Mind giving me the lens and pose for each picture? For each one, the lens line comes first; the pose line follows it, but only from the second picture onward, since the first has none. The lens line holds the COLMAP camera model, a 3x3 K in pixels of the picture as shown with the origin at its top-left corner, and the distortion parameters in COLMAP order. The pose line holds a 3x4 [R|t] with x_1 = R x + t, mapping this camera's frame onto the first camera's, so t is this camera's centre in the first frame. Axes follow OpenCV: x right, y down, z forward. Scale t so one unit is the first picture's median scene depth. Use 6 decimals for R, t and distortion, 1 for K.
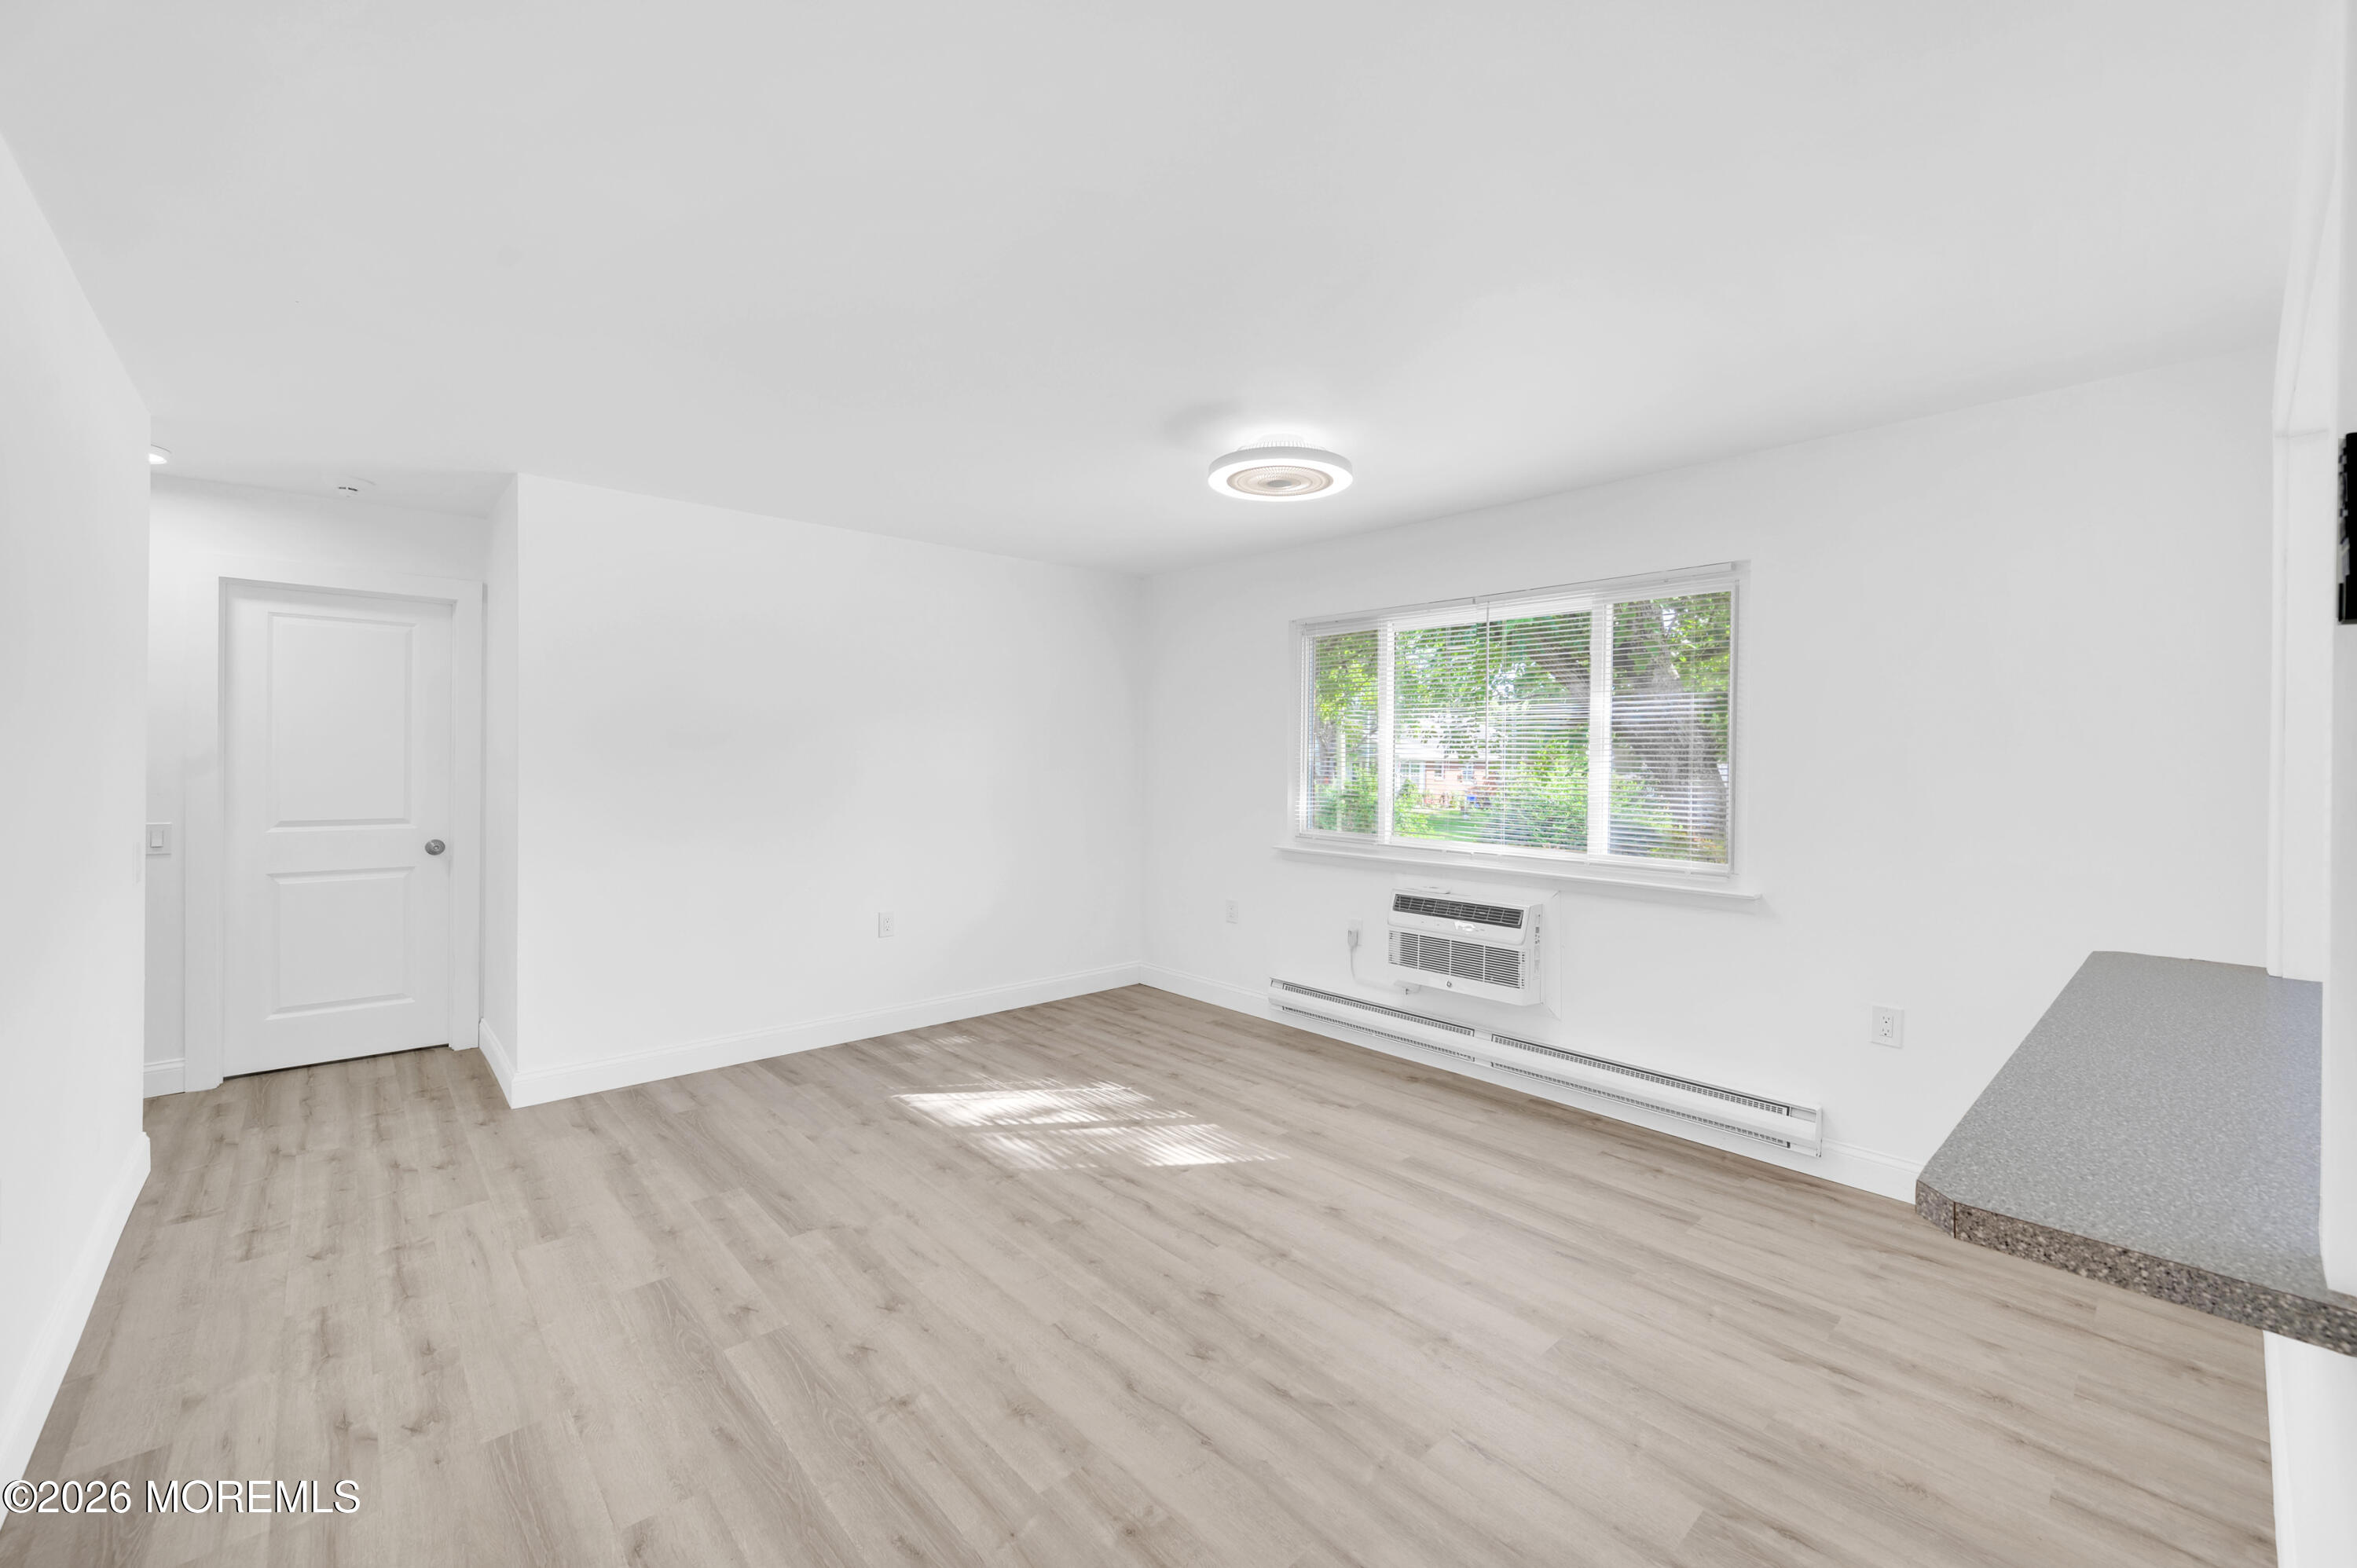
lens RADIAL K [[936.1, 0, 1186.6], [0, 936.1, 772.8], [0, 0, 1]] dist [0.001463, -0.000149]
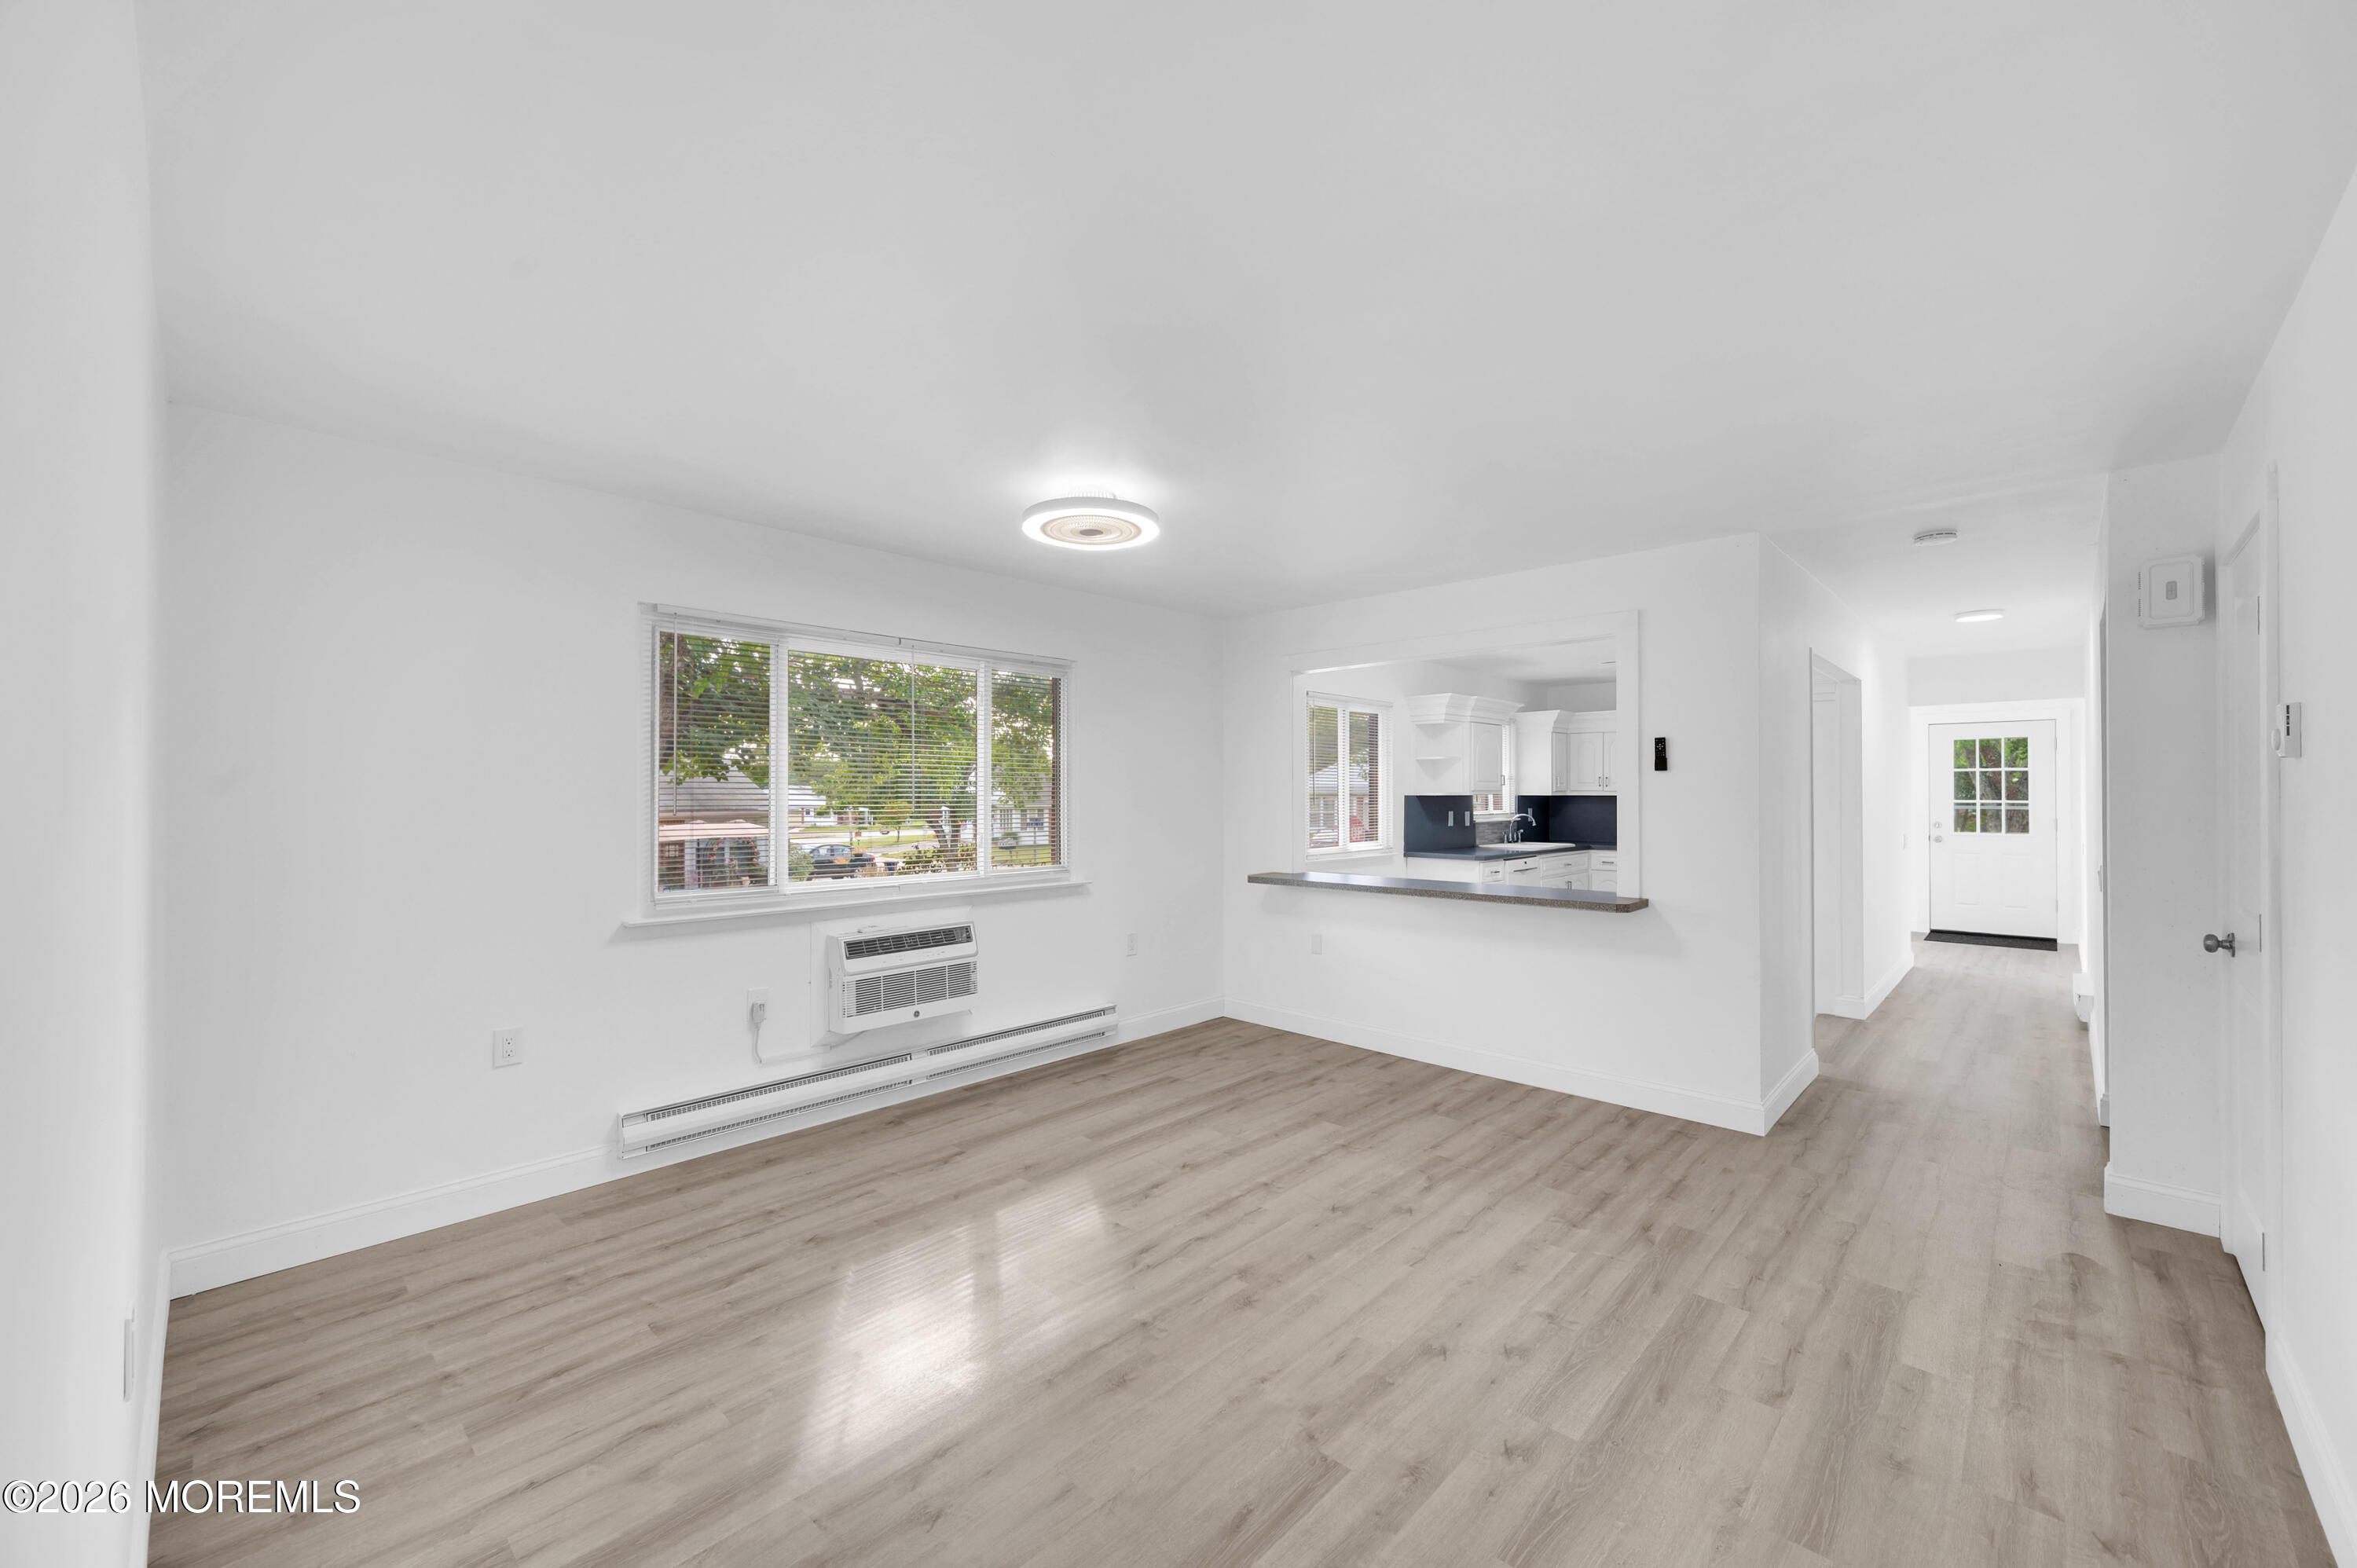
lens RADIAL K [[903.2, 0, 1178.5], [0, 903.2, 784.0], [0, 0, 1]] dist [0.002205, 0.000432]
pose [[-0.053929, 0.000824, 0.998544, -0.995824], [0.014930, 0.999889, -0.000019, -0.030957], [-0.998433, 0.014907, -0.053935, 1.041155]]
